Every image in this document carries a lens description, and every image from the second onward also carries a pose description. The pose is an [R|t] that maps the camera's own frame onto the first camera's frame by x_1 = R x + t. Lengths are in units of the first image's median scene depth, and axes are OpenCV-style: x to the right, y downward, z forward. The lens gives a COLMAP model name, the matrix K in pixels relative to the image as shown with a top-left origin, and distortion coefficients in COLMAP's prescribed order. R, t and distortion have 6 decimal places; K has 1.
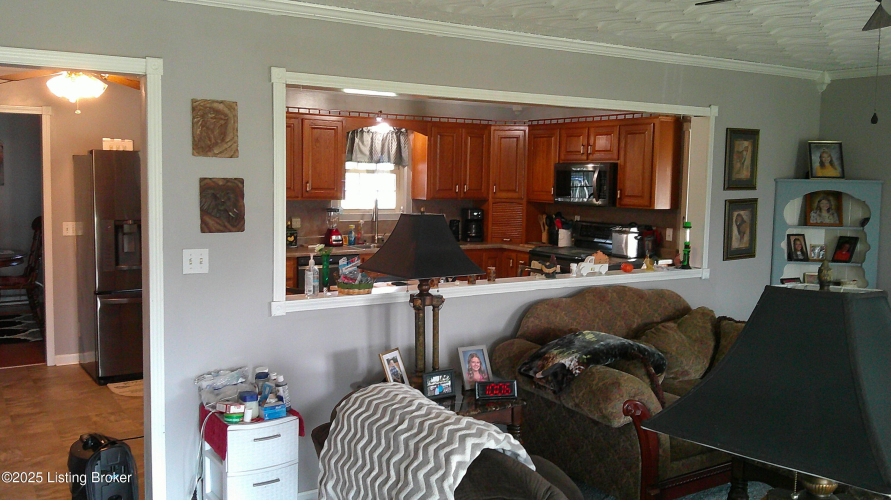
lens RADIAL K [[787.9, 0, 445.8], [0, 787.9, 248.3], [0, 0, 1]] dist [0.008002, 0.002388]
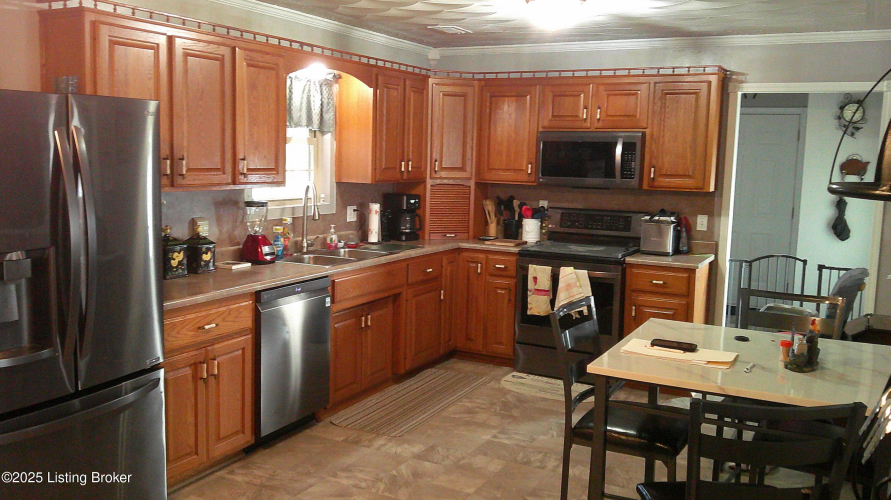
lens RADIAL K [[787.9, 0, 444.1], [0, 787.9, 250.3], [0, 0, 1]] dist [0.008002, 0.002388]
pose [[0.872503, -0.059990, 0.484913, -0.291655], [0.040368, 0.997892, 0.050817, -0.035546], [-0.486939, -0.024763, 0.873085, 0.372450]]
